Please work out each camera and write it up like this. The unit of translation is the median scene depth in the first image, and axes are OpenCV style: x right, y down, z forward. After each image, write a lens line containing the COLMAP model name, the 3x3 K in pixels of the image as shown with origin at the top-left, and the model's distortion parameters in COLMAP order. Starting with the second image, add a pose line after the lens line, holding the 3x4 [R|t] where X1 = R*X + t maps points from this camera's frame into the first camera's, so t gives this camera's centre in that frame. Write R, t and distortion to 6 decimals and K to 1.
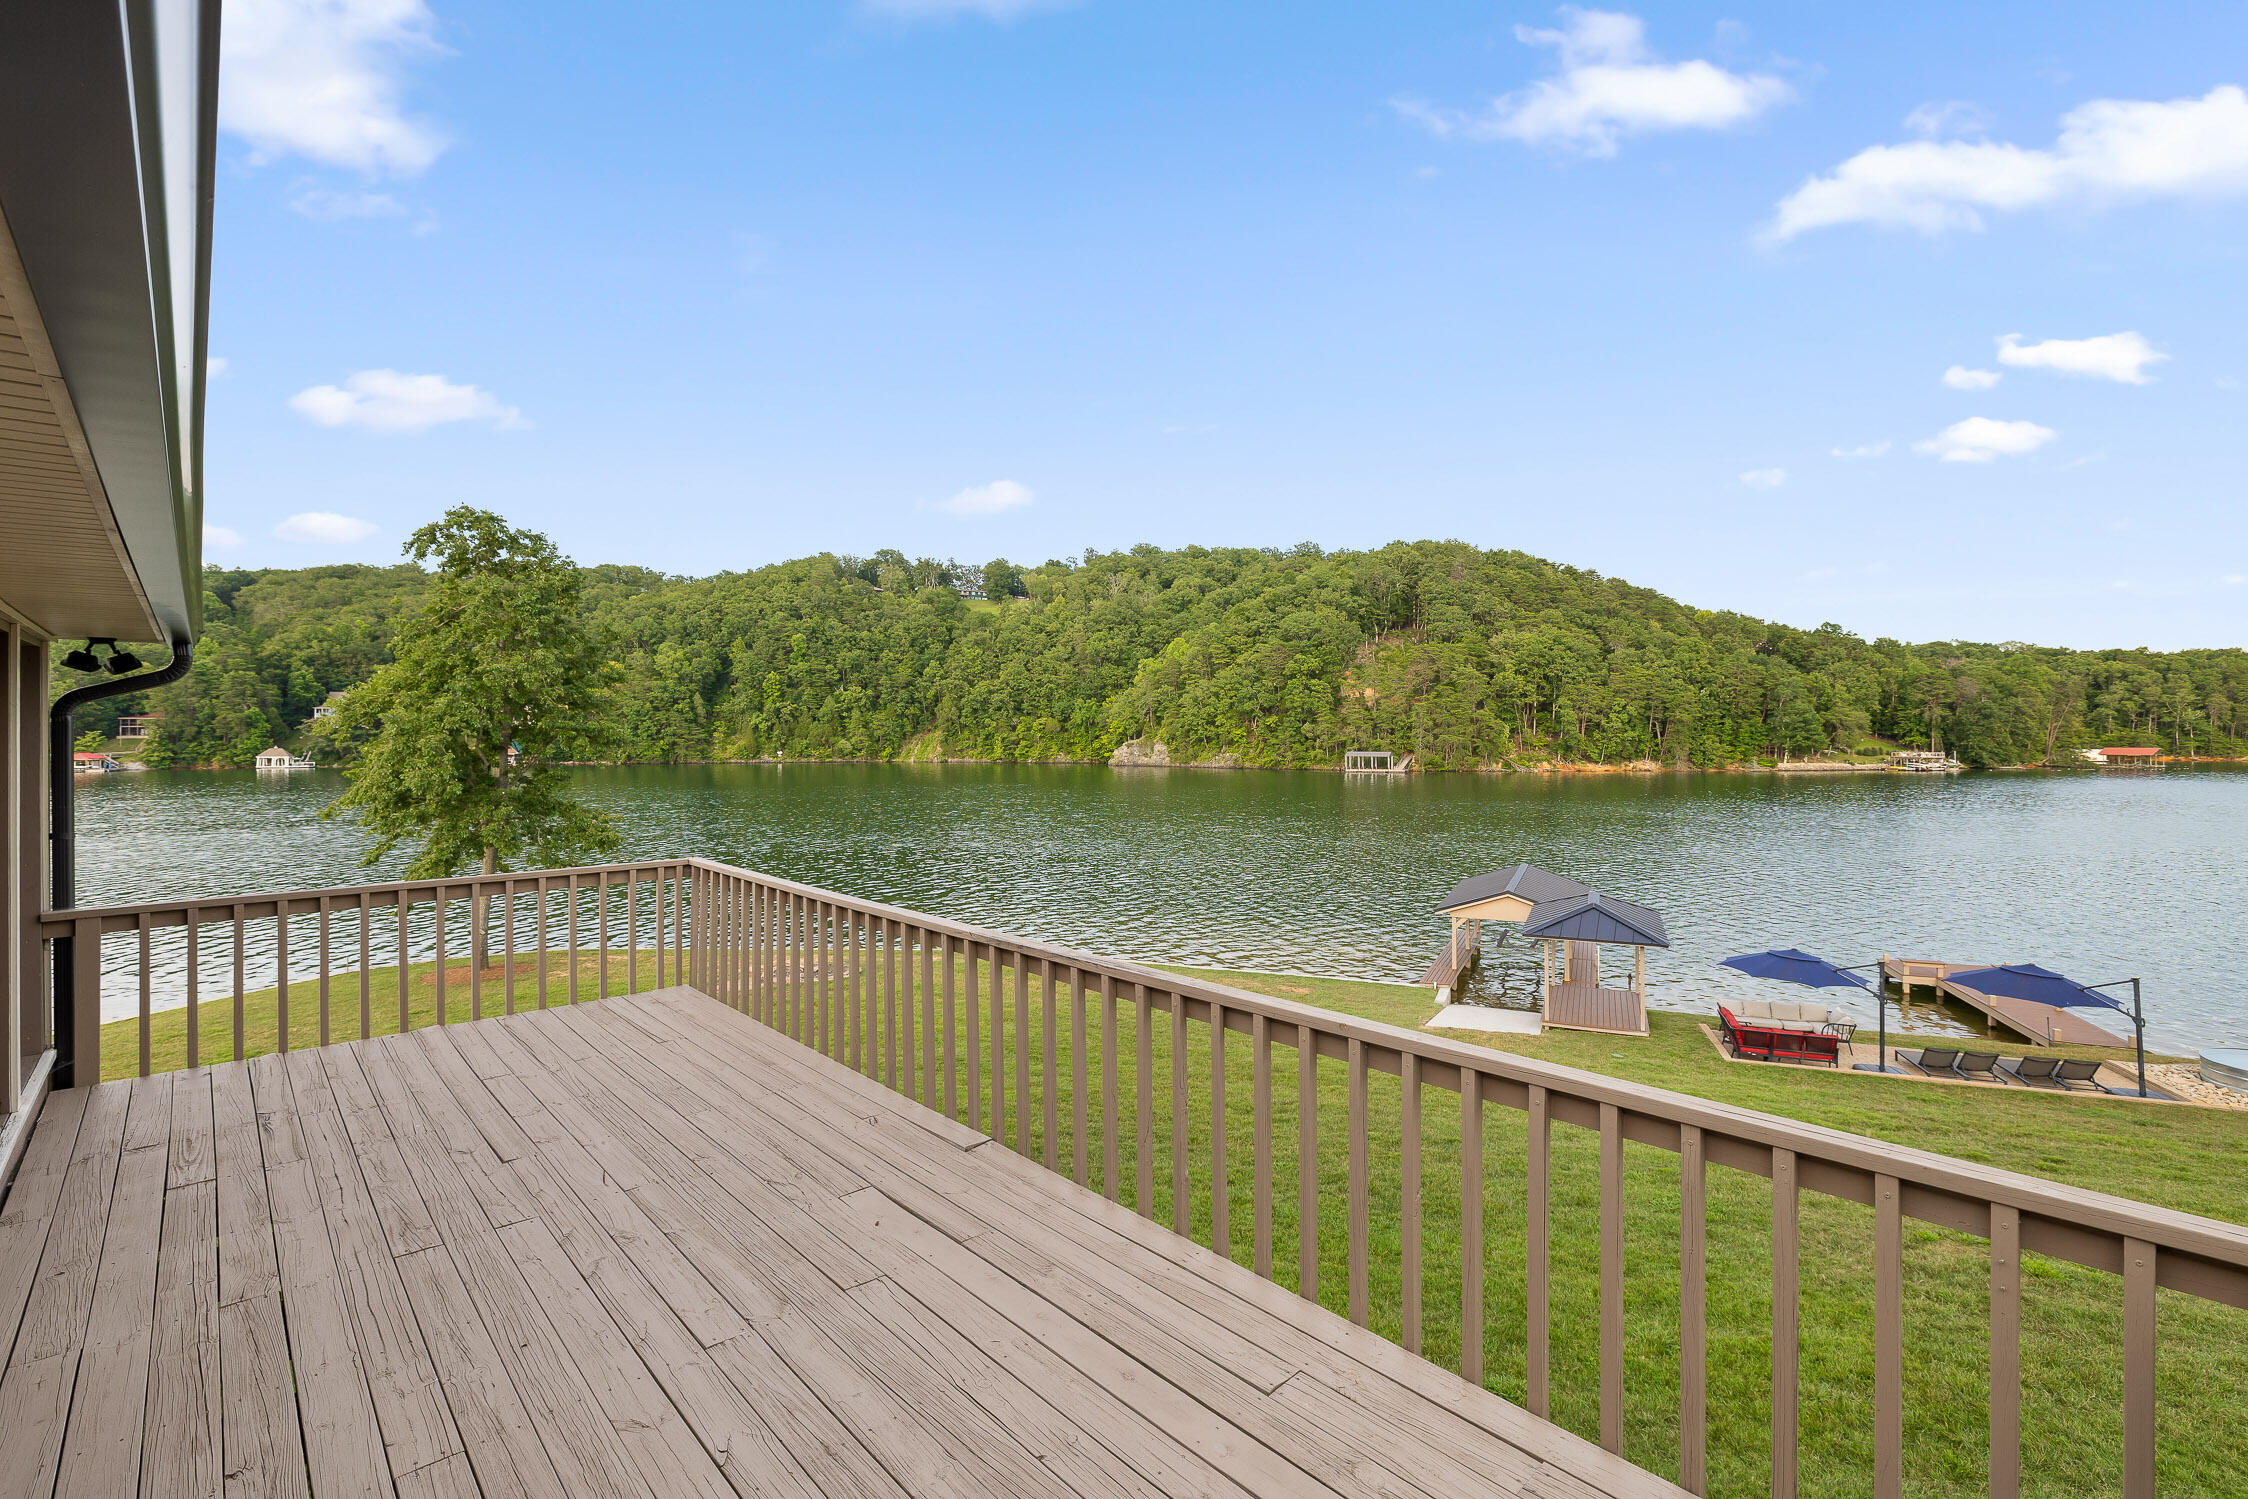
lens RADIAL K [[1002.8, 0, 1131.6], [0, 1002.8, 734.5], [0, 0, 1]] dist [-0.009455, 0.005171]
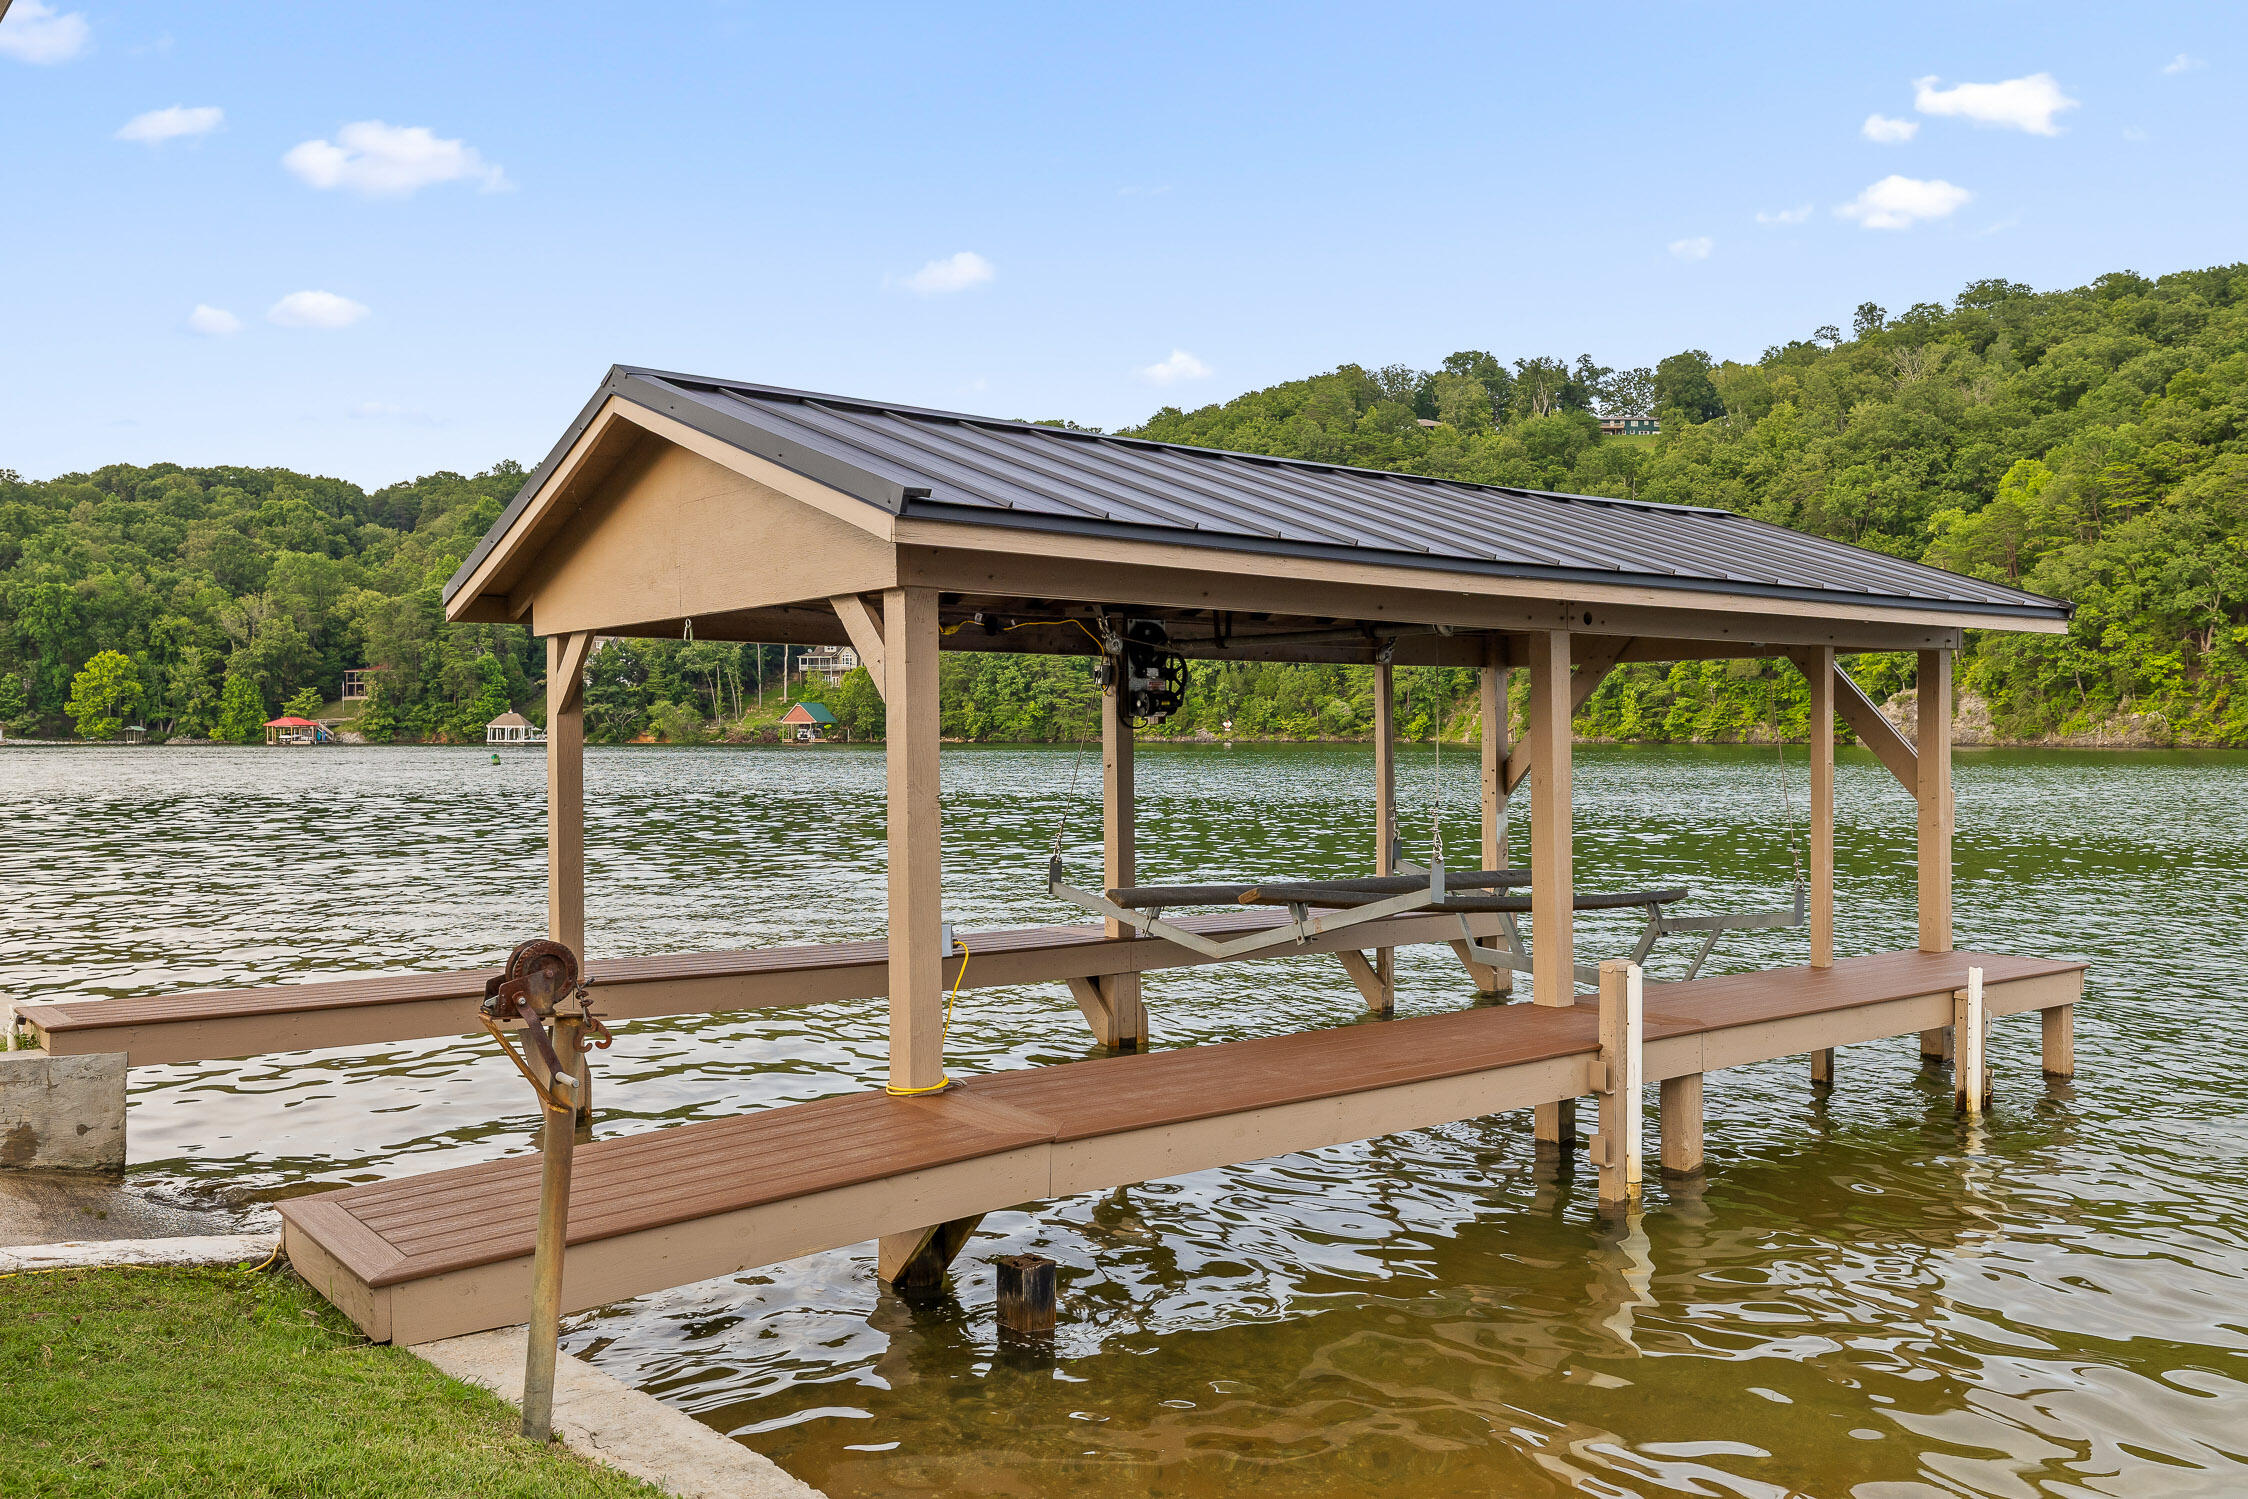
lens RADIAL K [[1846.2, 0, 1128.3], [0, 1846.2, 730.6], [0, 0, 1]] dist [0.008258, -0.005331]
pose [[0.892696, 0.001245, -0.450659, 0.060829], [-0.000511, 0.999998, 0.001752, 0.022628], [0.450660, -0.001334, 0.892695, 0.088580]]
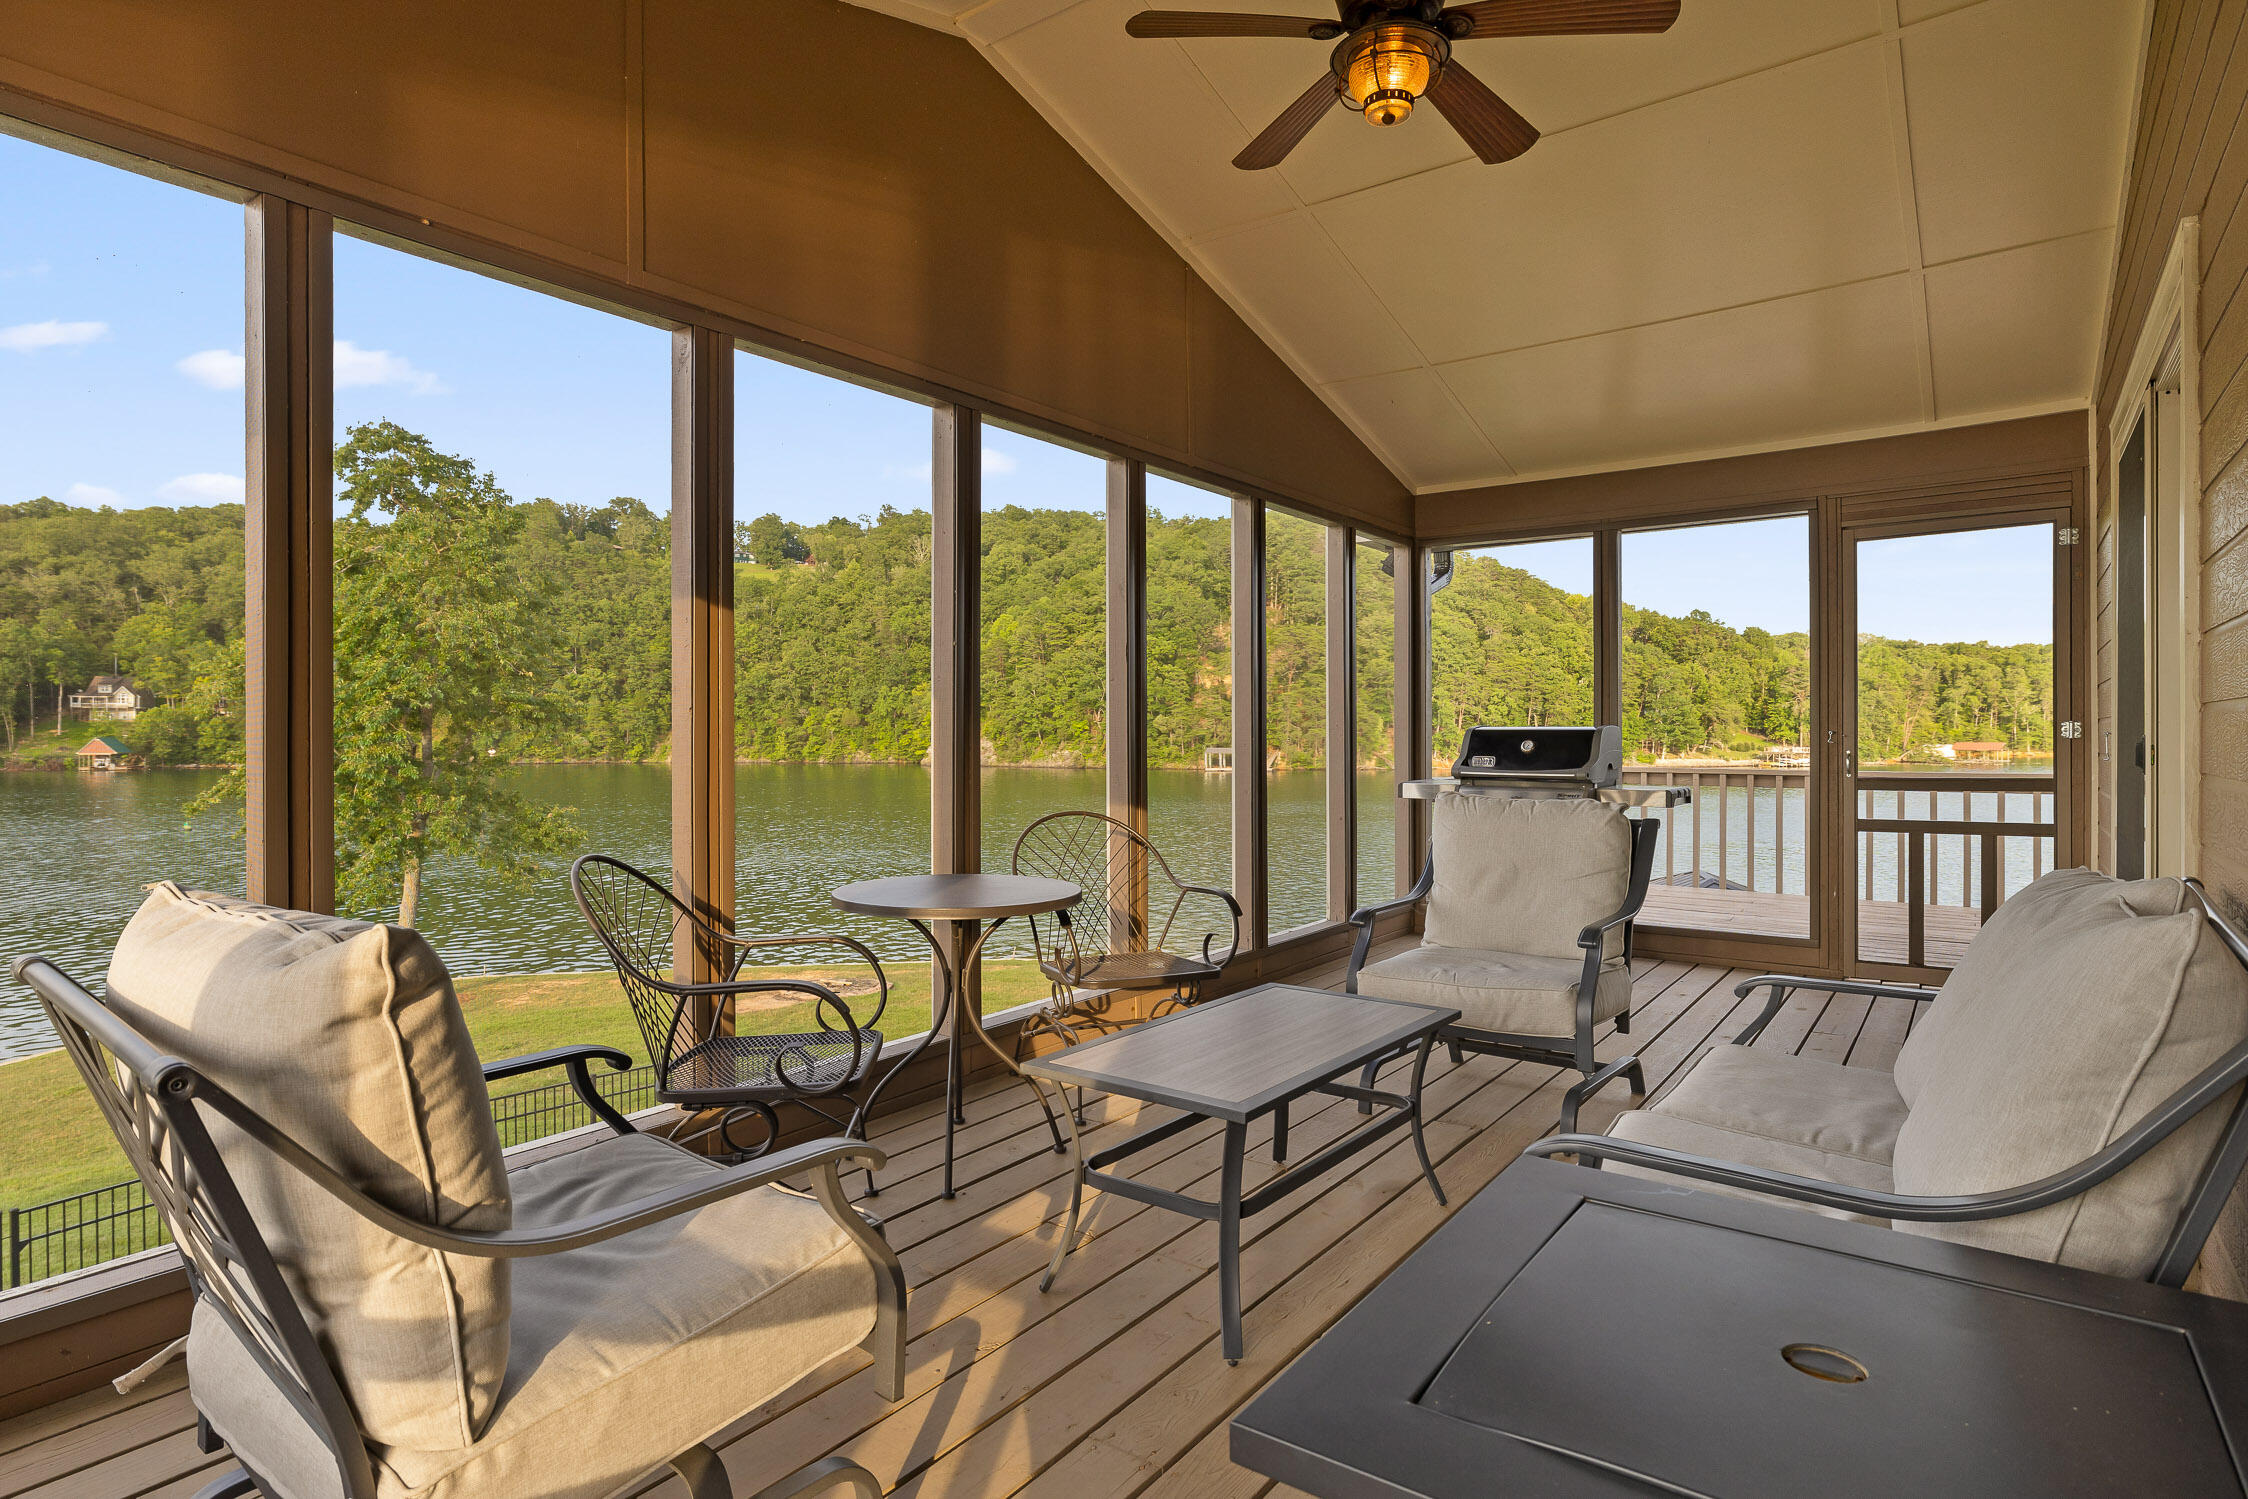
lens RADIAL K [[1187.3, 0, 1125.6], [0, 1187.3, 738.0], [0, 0, 1]] dist [-0.003594, 0.007779]
pose [[0.984486, -0.000531, 0.175464, -0.028744], [-0.000503, 0.999983, 0.005851, 0.002072], [-0.175464, -0.005849, 0.984469, -0.003854]]
